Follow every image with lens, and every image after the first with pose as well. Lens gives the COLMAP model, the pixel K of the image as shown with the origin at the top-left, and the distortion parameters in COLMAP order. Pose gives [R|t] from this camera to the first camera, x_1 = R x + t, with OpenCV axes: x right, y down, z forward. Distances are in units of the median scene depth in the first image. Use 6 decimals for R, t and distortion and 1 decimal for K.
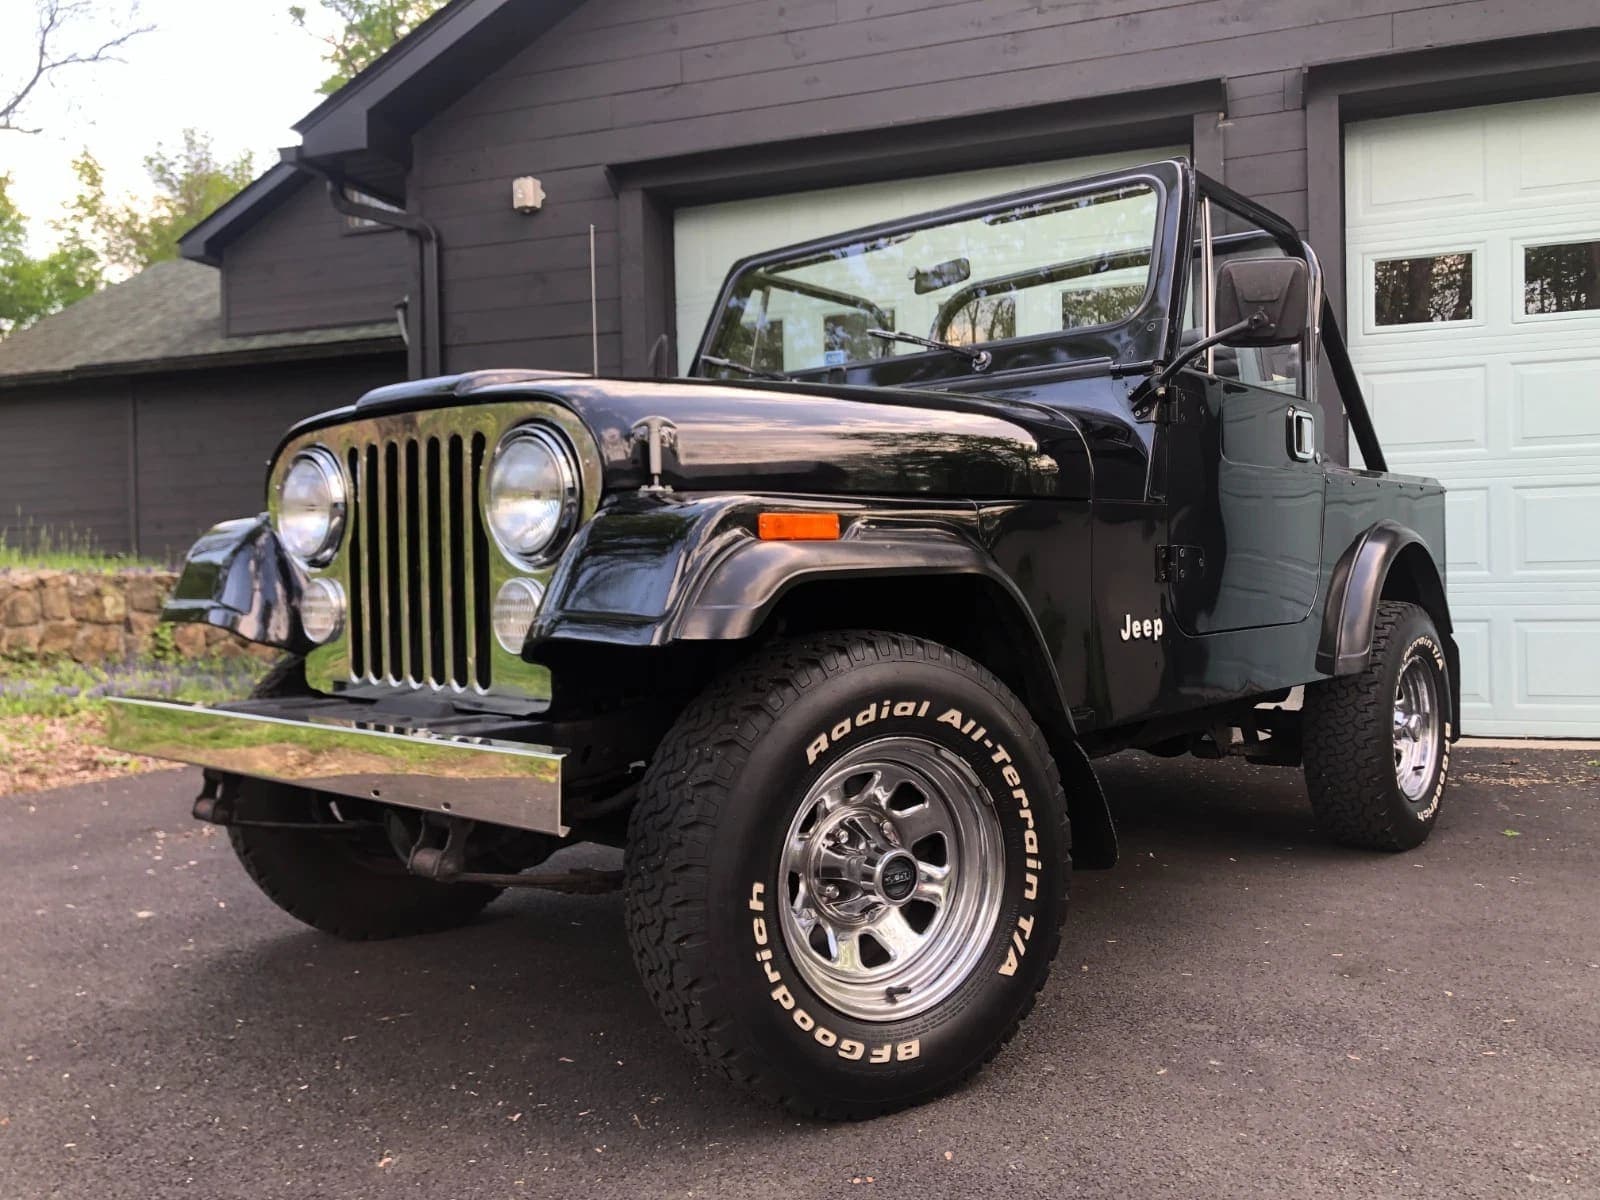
lens RADIAL K [[1332.2, 0, 806.3], [0, 1332.2, 600.0], [0, 0, 1]] dist [0.002197, 0.048289]
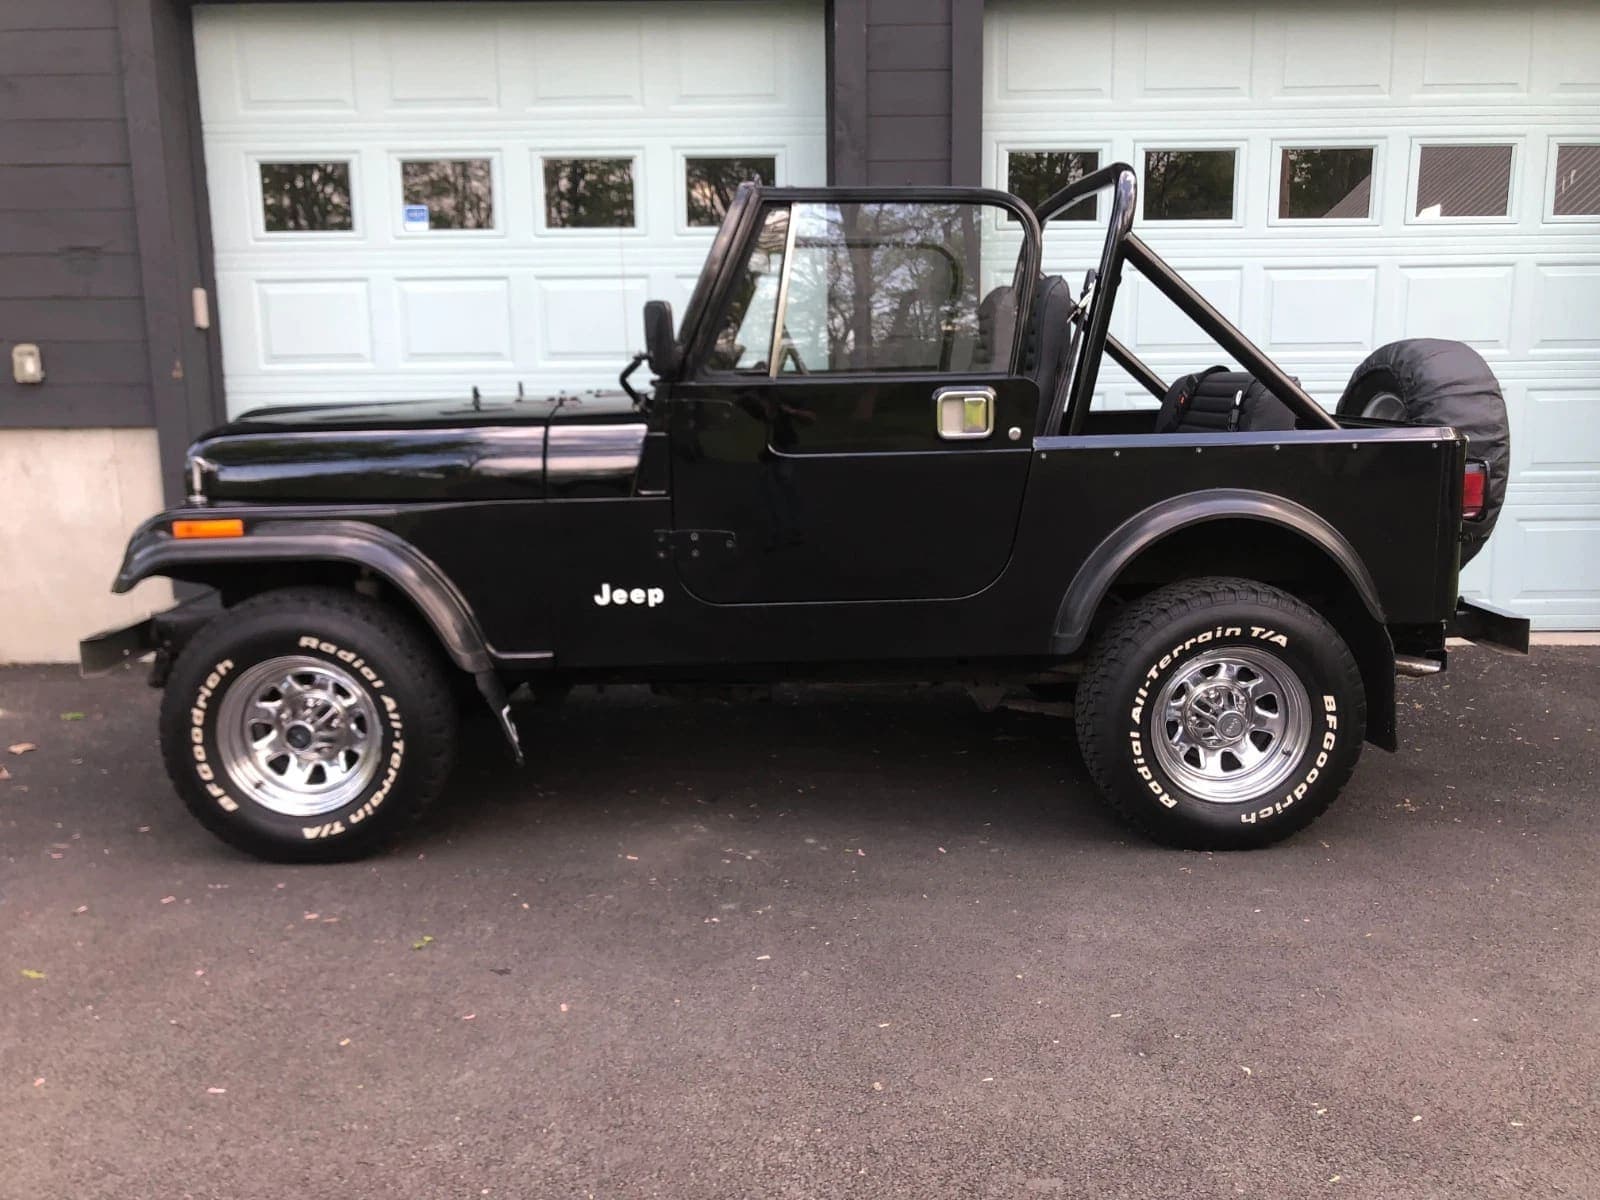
lens RADIAL K [[1306.4, 0, 804.7], [0, 1306.4, 623.0], [0, 0, 1]] dist [0.005098, 0.000307]
pose [[0.939254, -0.054875, 0.338807, -0.113372], [-0.002294, 0.986110, 0.166076, -0.172589], [-0.343215, -0.156765, 0.926082, 0.287226]]
